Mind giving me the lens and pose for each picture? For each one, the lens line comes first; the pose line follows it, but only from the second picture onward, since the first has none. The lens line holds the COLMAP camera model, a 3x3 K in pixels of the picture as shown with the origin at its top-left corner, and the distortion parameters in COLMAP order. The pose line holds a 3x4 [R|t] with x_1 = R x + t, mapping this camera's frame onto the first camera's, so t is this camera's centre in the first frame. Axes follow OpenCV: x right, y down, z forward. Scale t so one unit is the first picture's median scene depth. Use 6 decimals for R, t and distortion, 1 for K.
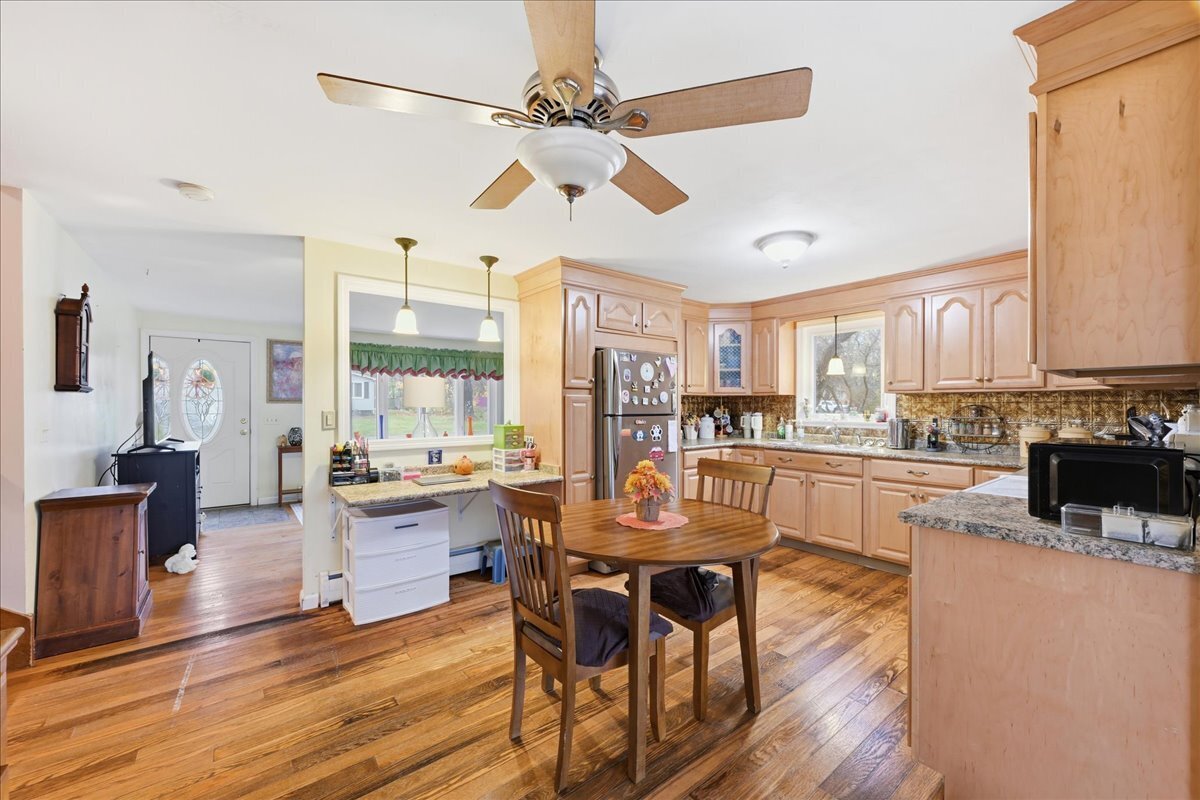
lens RADIAL K [[472.5, 0, 604.9], [0, 472.5, 406.0], [0, 0, 1]] dist [-0.000524, -0.000129]
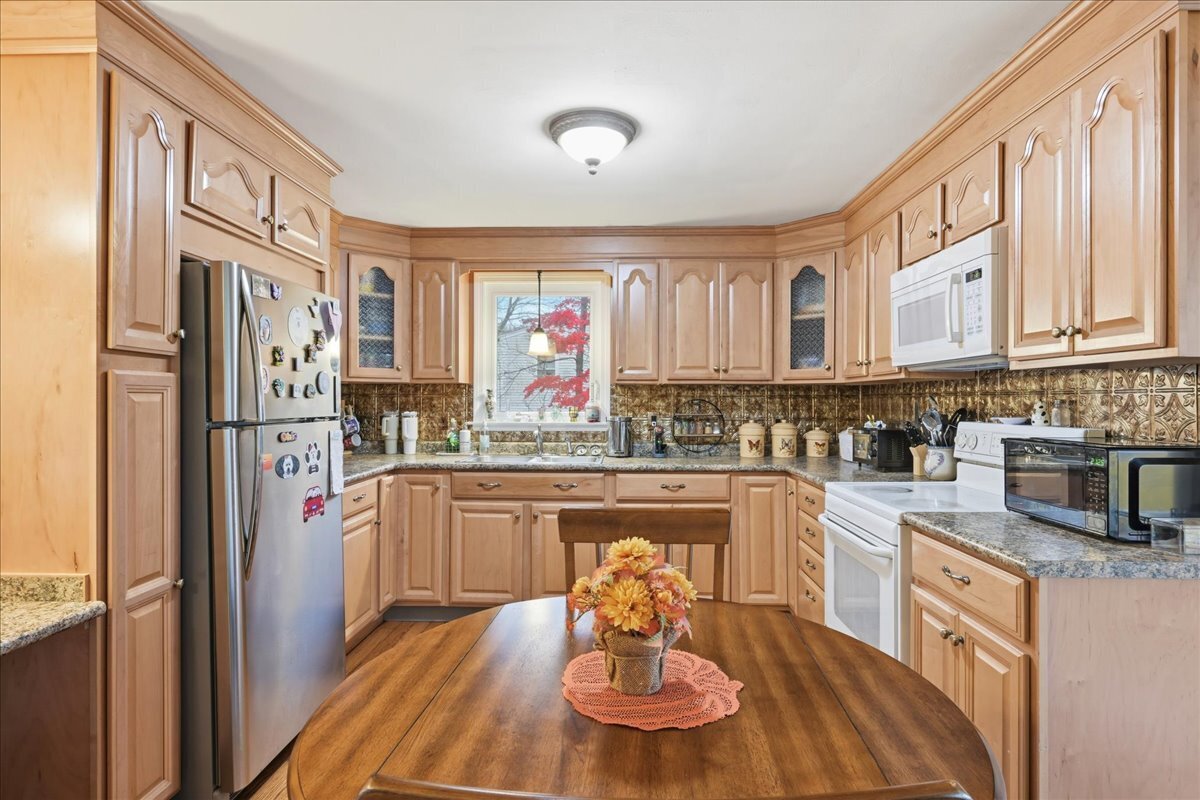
lens RADIAL K [[637.7, 0, 607.8], [0, 637.7, 398.4], [0, 0, 1]] dist [-0.001853, 0.000254]
pose [[0.651007, 0.001732, 0.759070, -0.191346], [0.000001, 0.999997, -0.002283, -0.001080], [-0.759072, 0.001487, 0.651005, 0.380220]]
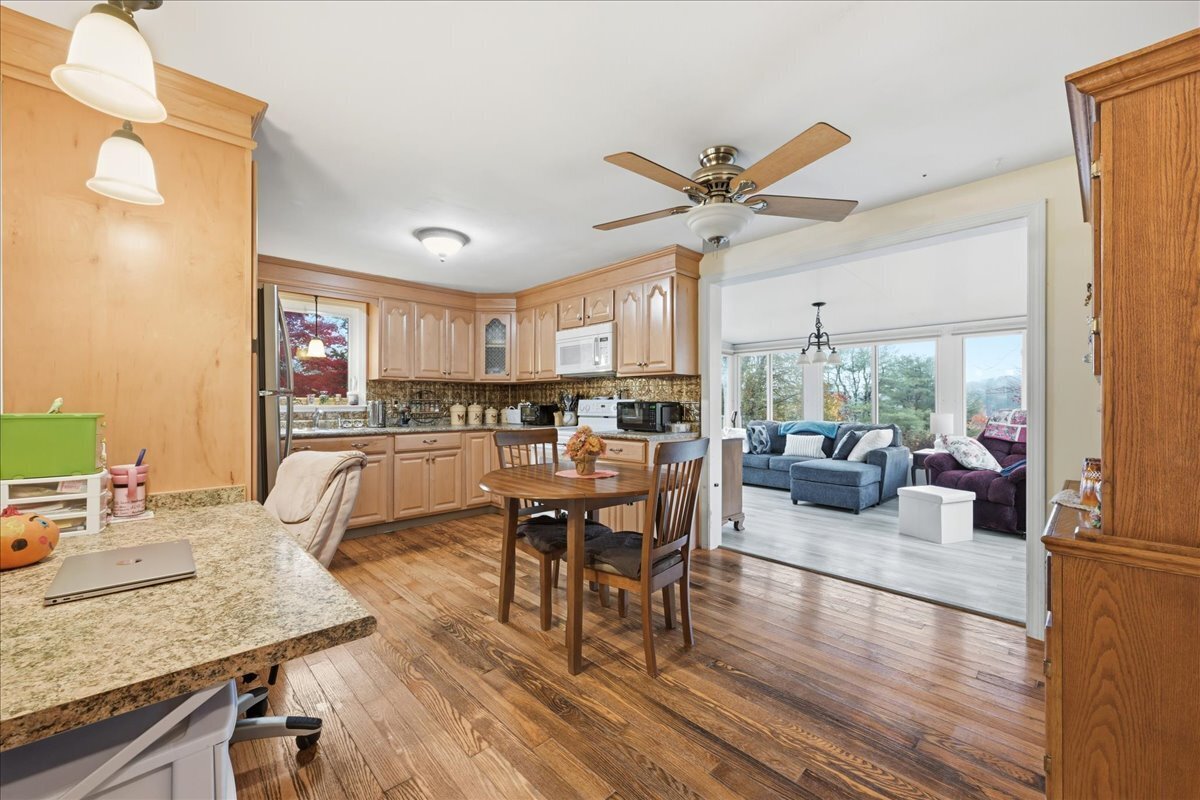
lens RADIAL K [[468.5, 0, 608.2], [0, 468.5, 400.8], [0, 0, 1]] dist [0.000587, -0.000098]
pose [[-0.090500, 0.001842, 0.995895, -0.629251], [0.000177, 0.999998, -0.001833, 0.031103], [-0.995896, 0.000010, -0.090500, 0.598749]]
